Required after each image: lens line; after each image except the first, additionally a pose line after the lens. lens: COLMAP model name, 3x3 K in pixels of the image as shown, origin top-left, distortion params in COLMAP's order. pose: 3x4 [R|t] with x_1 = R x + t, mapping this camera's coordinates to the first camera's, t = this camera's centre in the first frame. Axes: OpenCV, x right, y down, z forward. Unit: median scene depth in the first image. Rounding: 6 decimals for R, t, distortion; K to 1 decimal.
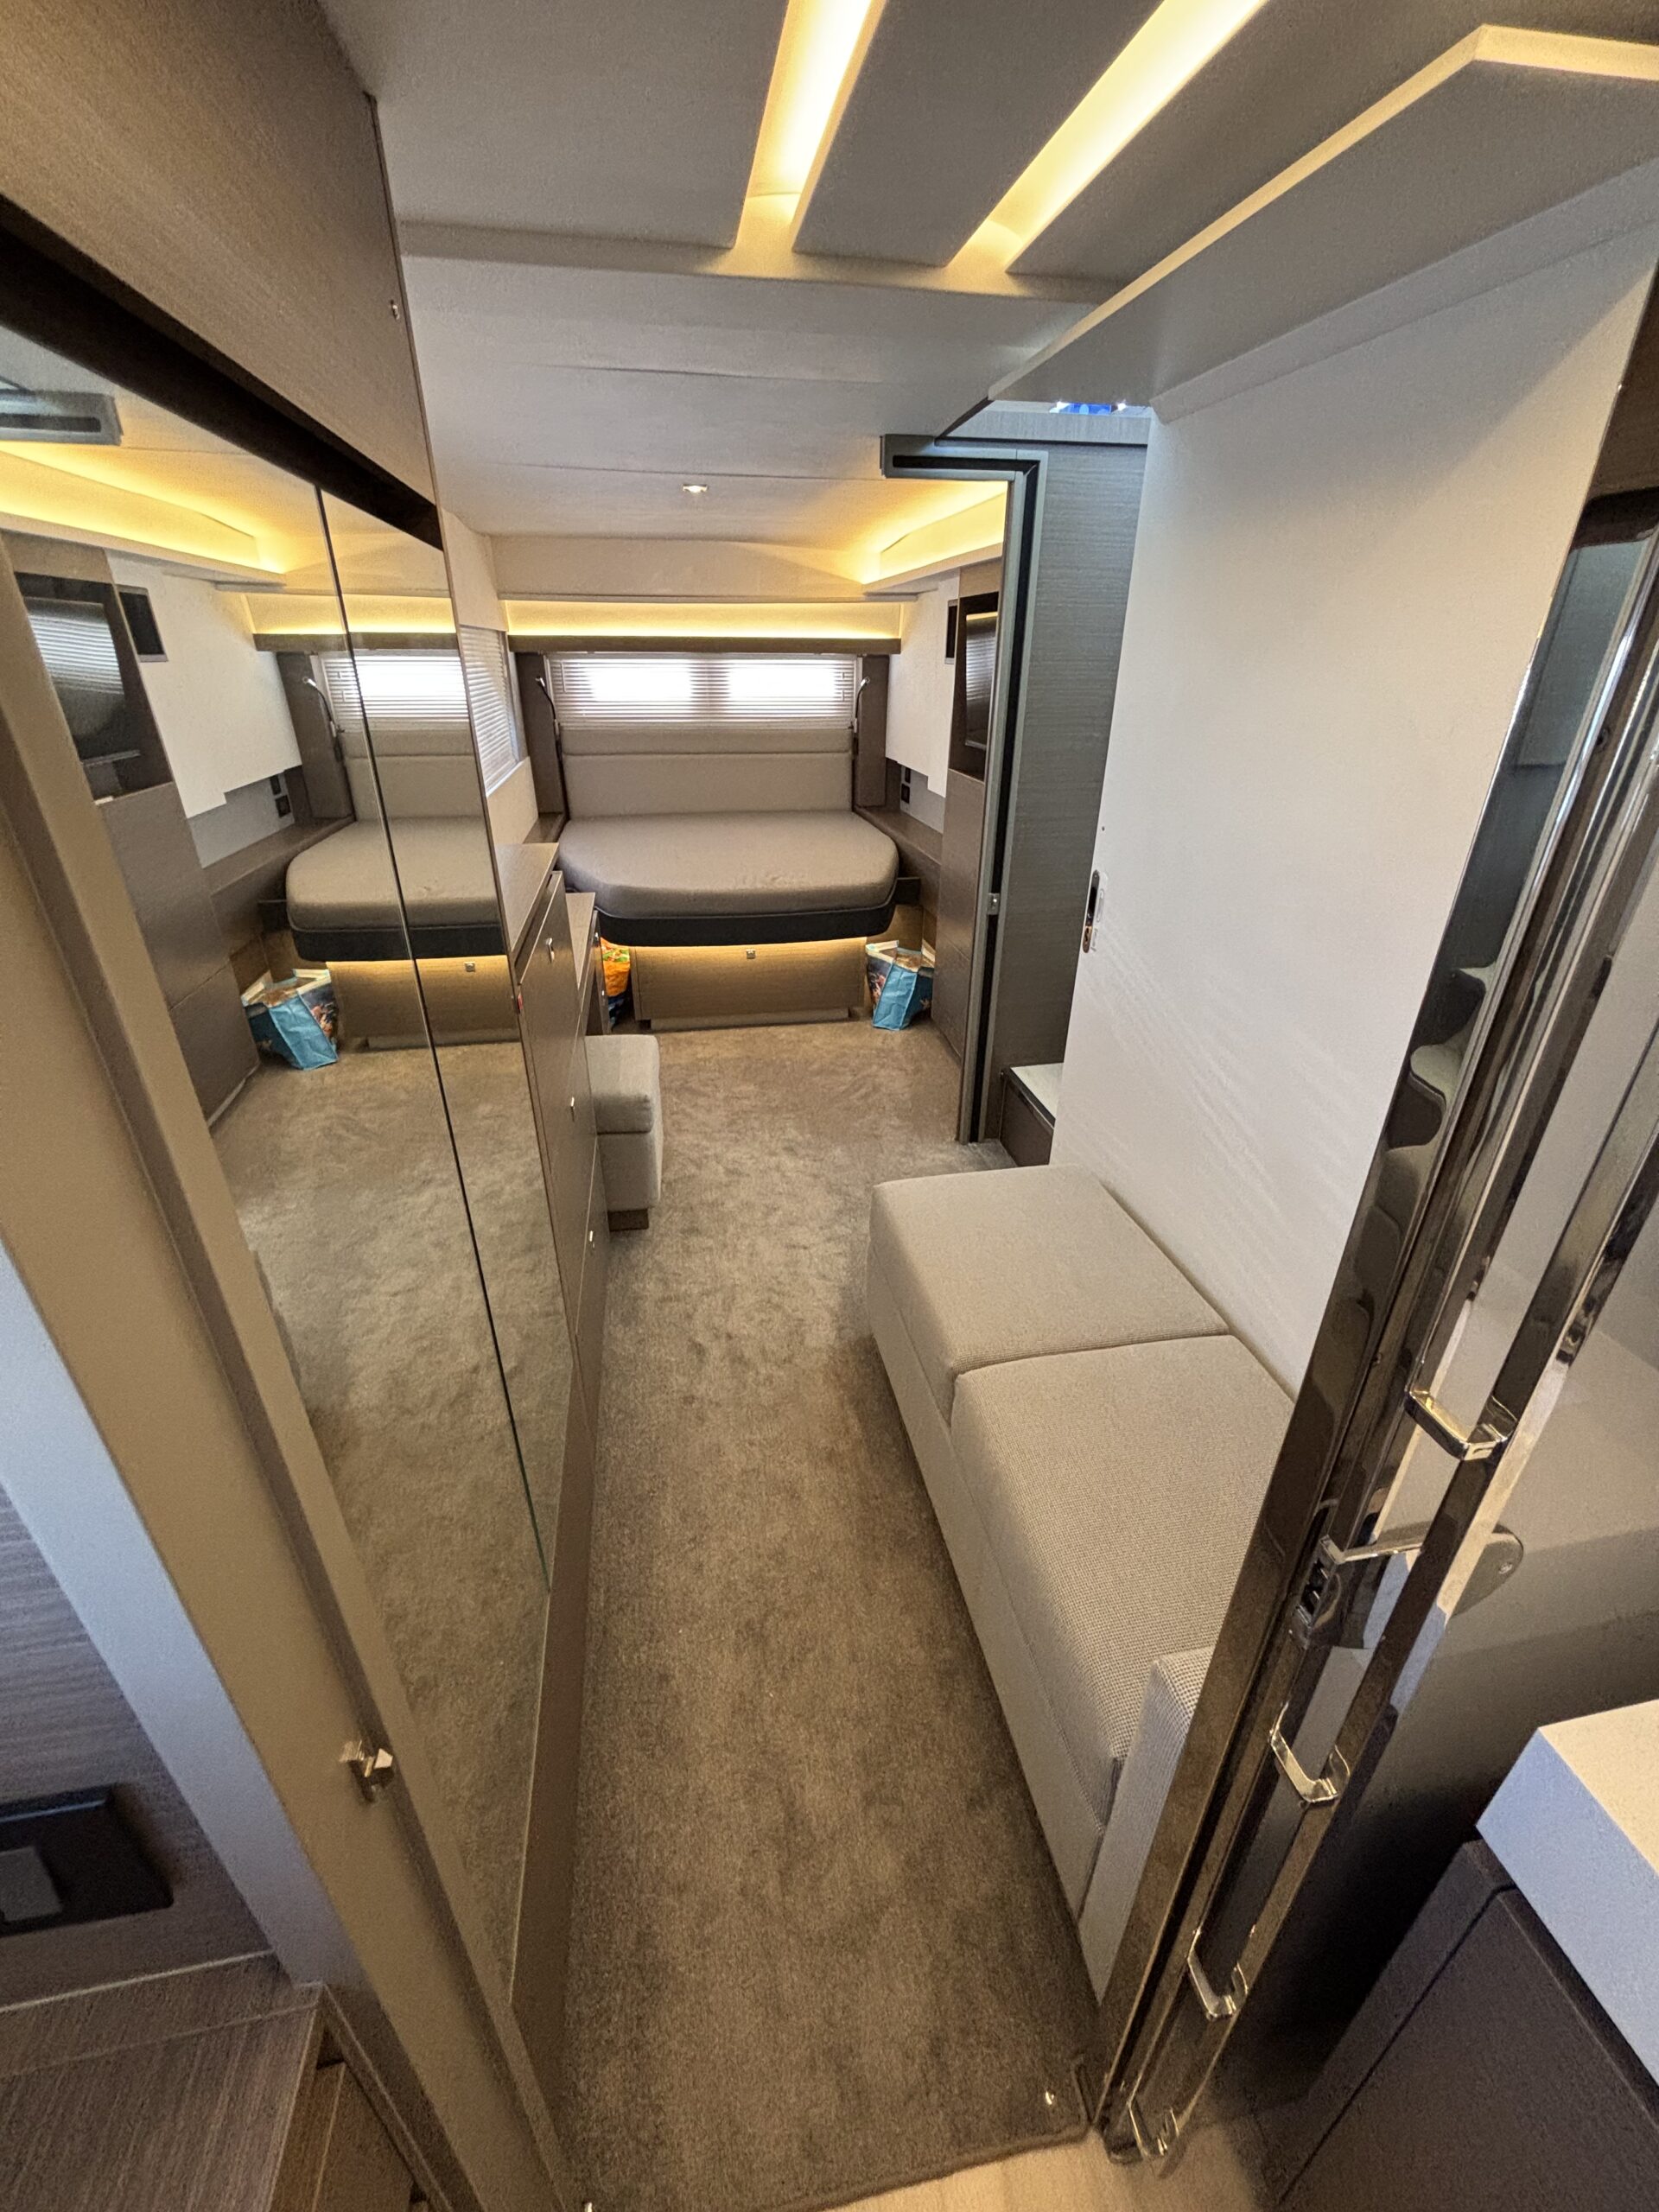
lens RADIAL K [[894.3, 0, 828.9], [0, 894.3, 1110.3], [0, 0, 1]] dist [0.002043, -0.000330]
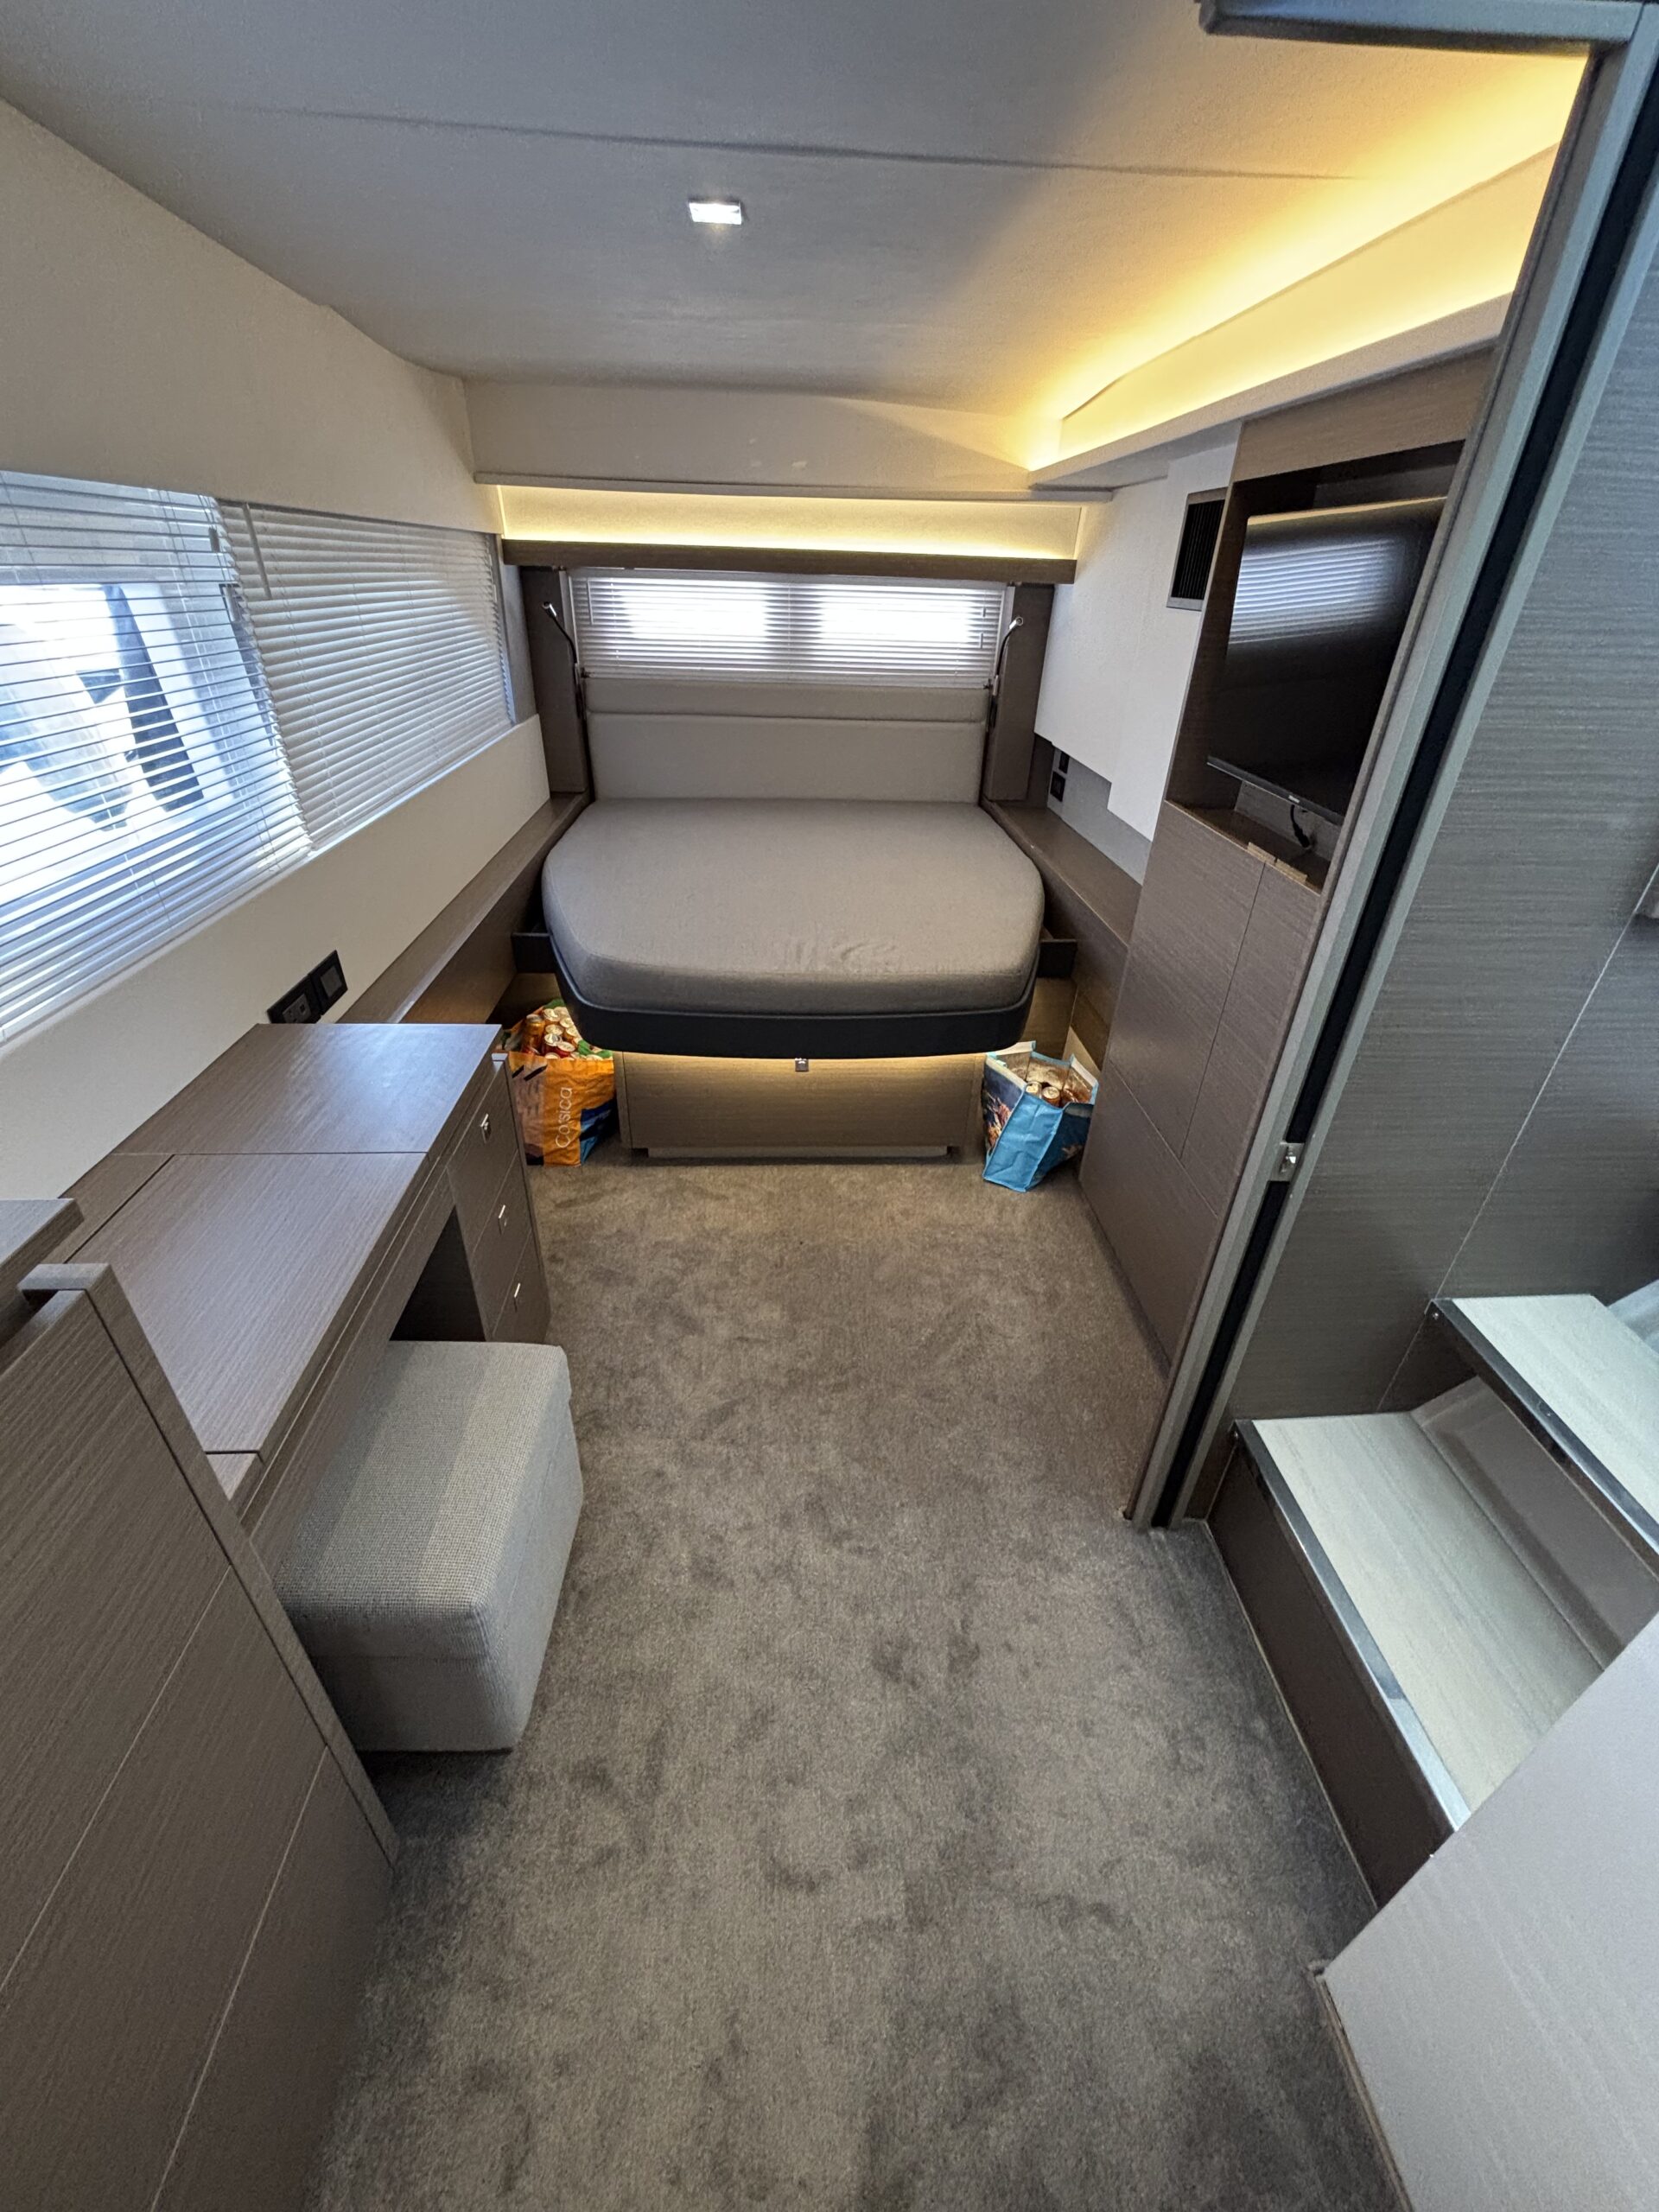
lens RADIAL K [[894.3, 0, 820.9], [0, 894.3, 1098.4], [0, 0, 1]] dist [0.002043, -0.000330]
pose [[0.990659, 0.088707, -0.103566, -0.005680], [-0.082320, 0.994523, 0.064404, -0.184626], [0.108712, -0.055277, 0.992535, 0.350811]]
